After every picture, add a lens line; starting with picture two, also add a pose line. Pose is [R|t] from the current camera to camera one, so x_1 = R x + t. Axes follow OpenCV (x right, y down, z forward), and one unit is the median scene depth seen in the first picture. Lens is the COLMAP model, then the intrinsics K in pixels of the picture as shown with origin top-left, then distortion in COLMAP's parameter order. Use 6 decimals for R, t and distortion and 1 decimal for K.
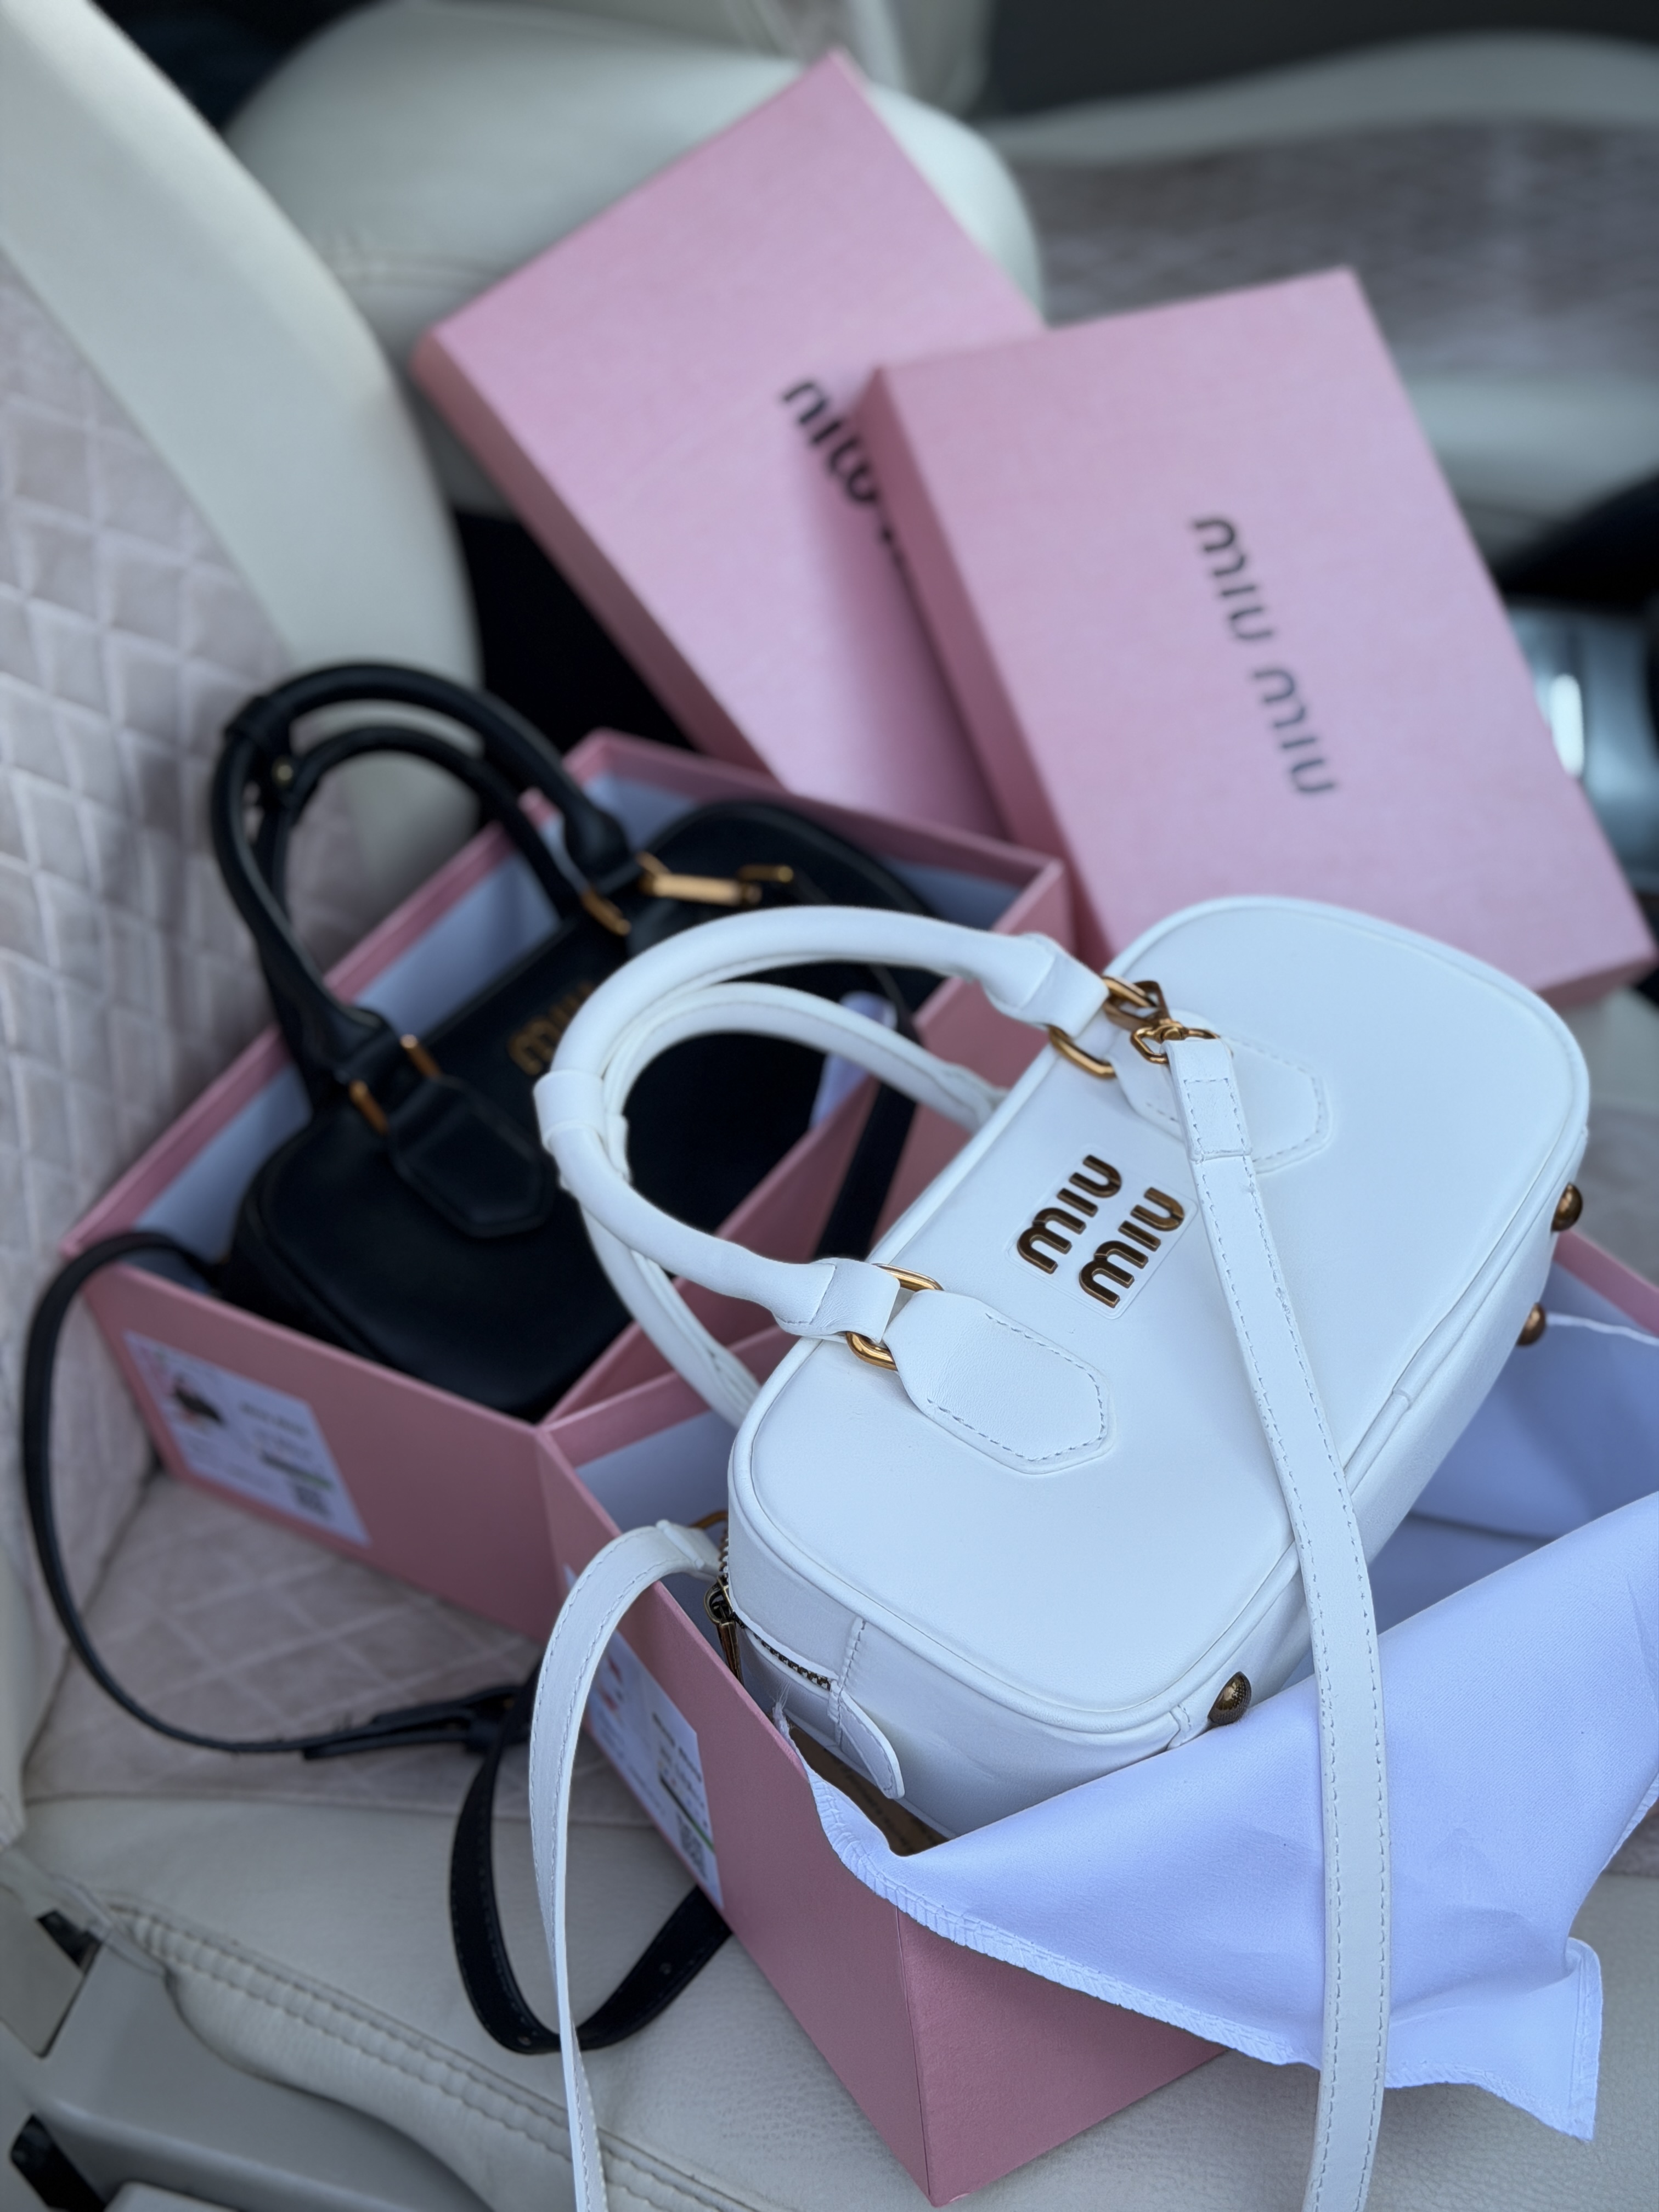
lens RADIAL K [[3144.4, 0, 829.5], [0, 3144.4, 1106.0], [0, 0, 1]] dist [0.084131, -0.091348]
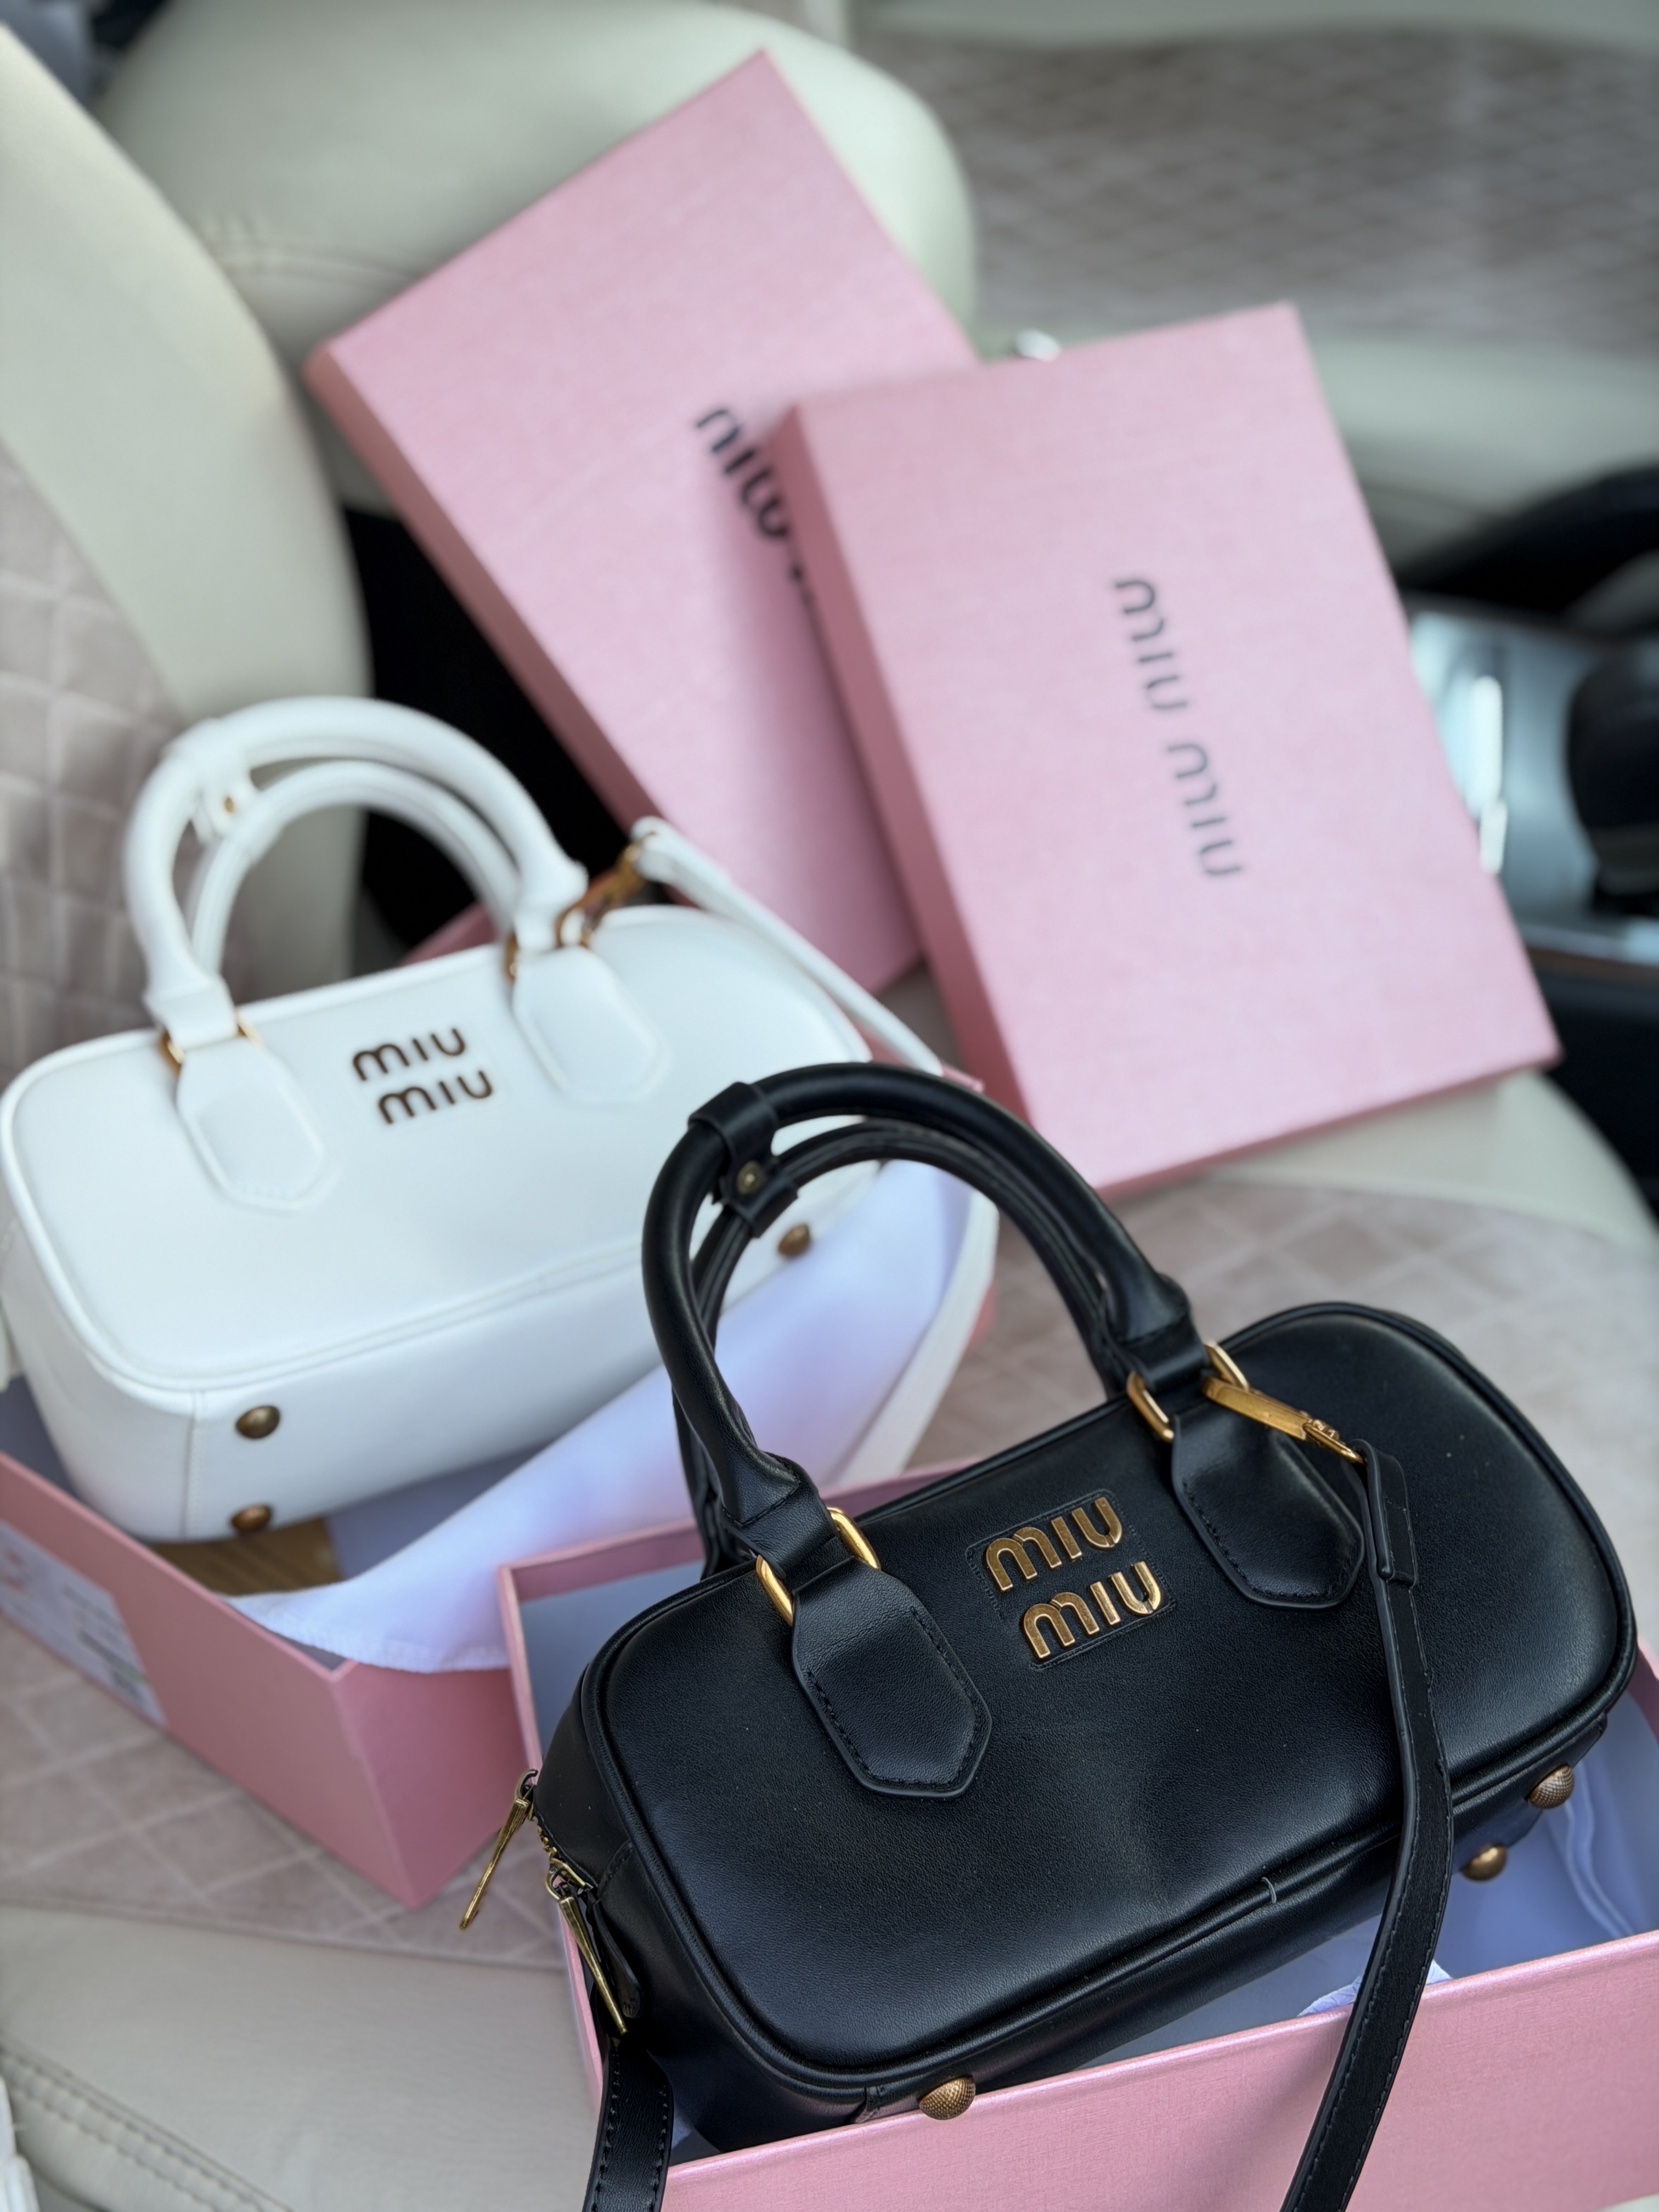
lens RADIAL K [[3144.4, 0, 829.5], [0, 3144.4, 1106.0], [0, 0, 1]] dist [0.084131, -0.091348]
pose [[0.998565, 0.043177, 0.031675, 0.005143], [-0.046076, 0.994184, 0.097344, -0.125780], [-0.027288, -0.098664, 0.994747, 0.028148]]
